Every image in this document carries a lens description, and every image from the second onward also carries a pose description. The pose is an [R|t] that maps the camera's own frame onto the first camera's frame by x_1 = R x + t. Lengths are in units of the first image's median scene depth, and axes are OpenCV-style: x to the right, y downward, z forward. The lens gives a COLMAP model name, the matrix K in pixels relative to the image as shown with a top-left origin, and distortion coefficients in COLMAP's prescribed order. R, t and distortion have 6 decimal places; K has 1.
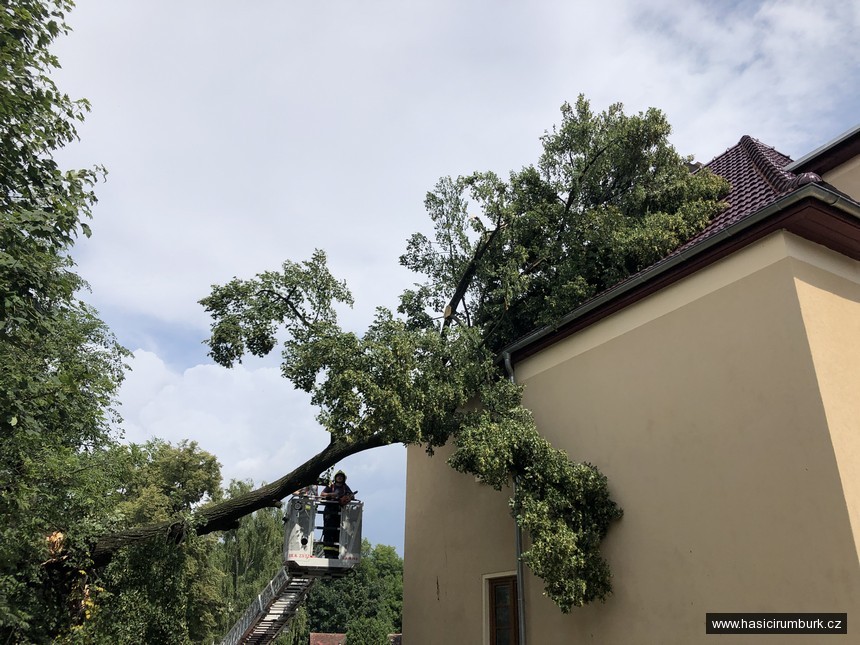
lens RADIAL K [[690.0, 0, 430.0], [0, 690.0, 322.5], [0, 0, 1]] dist [0.040898, 0.002346]
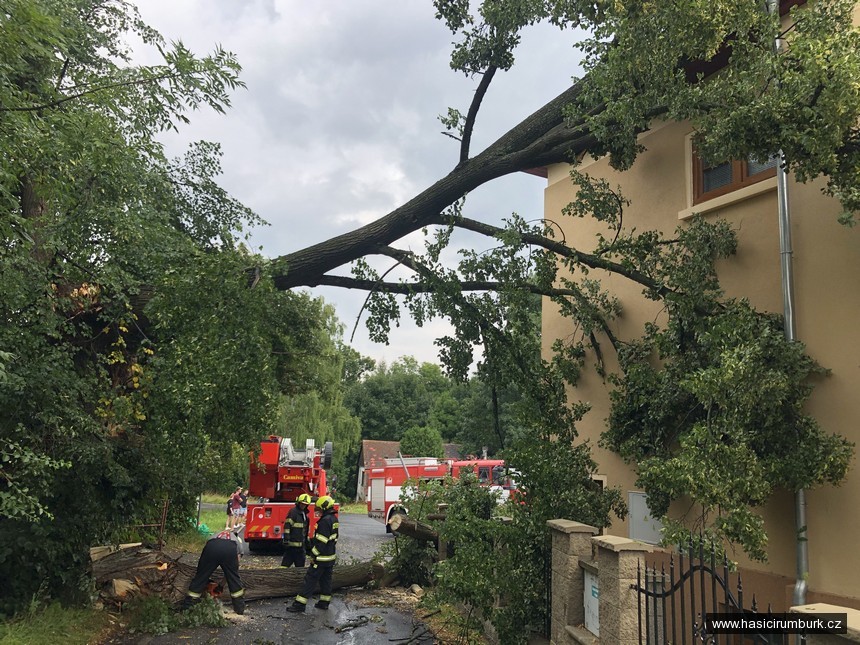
lens RADIAL K [[690.0, 0, 430.0], [0, 690.0, 322.5], [0, 0, 1]] dist [0.040898, 0.002346]
pose [[0.997829, 0.022124, -0.062033, -0.124390], [-0.006350, 0.969819, 0.243743, 0.159603], [0.065553, -0.242819, 0.967854, 0.301817]]
